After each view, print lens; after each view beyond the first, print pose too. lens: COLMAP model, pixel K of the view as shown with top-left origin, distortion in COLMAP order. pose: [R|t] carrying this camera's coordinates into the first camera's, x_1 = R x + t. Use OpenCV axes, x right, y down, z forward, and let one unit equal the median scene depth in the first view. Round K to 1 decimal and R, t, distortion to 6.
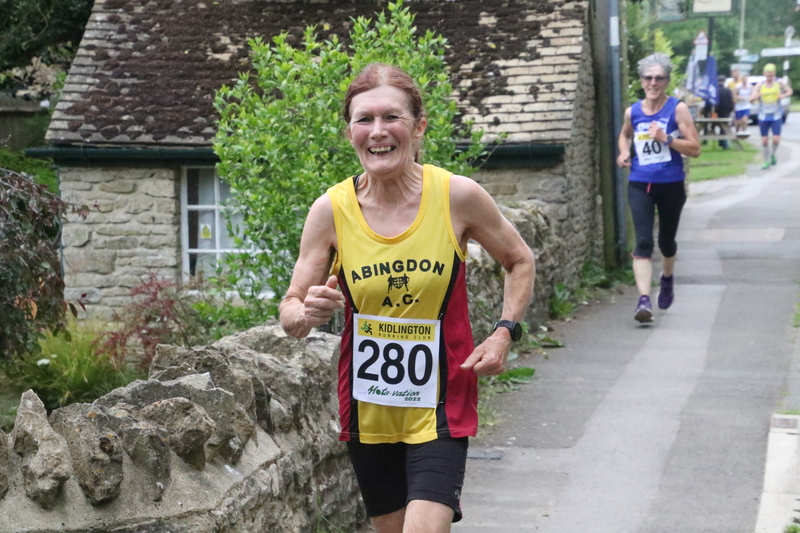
lens RADIAL K [[2317.2, 0, 387.9], [0, 2317.2, 319.2], [0, 0, 1]] dist [0.853132, 1.487943]
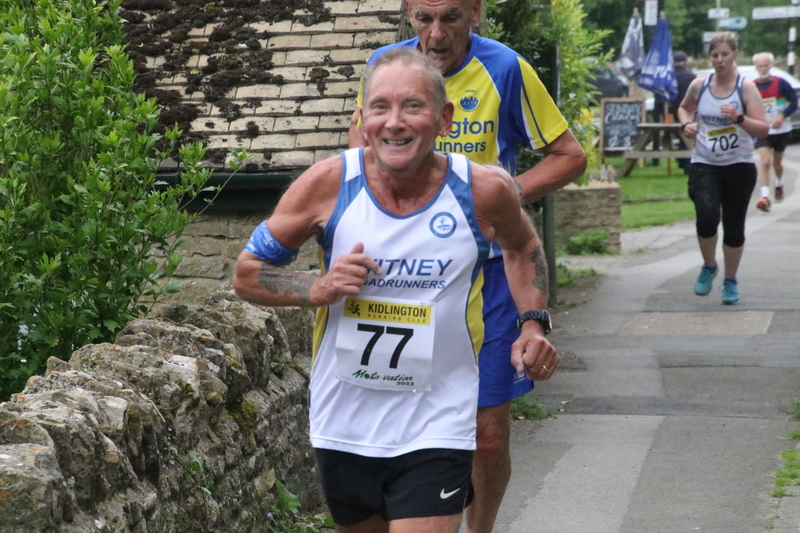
lens RADIAL K [[3813.7, 0, 397.5], [0, 3813.7, 294.5], [0, 0, 1]] dist [2.593226, -6.042322]
pose [[0.998094, -0.007460, 0.061262, 0.024216], [0.009912, 0.999158, -0.039821, -0.007909], [-0.060913, 0.040353, 0.997327, 0.075692]]
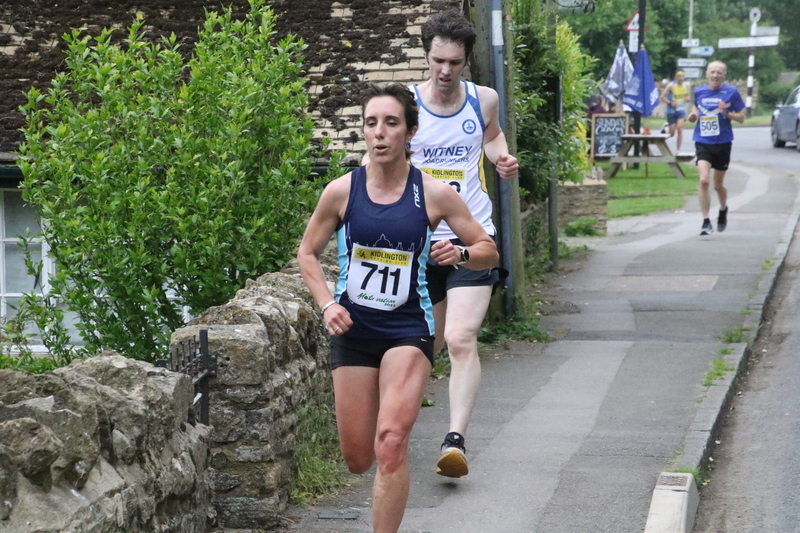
lens RADIAL K [[3378.7, 0, 400.6], [0, 3378.7, 340.2], [0, 0, 1]] dist [1.640659, 2.994975]
pose [[0.998284, 0.000248, 0.058562, -0.006908], [0.001128, 0.999724, -0.023450, 0.014339], [-0.058552, 0.023476, 0.998008, -0.188173]]
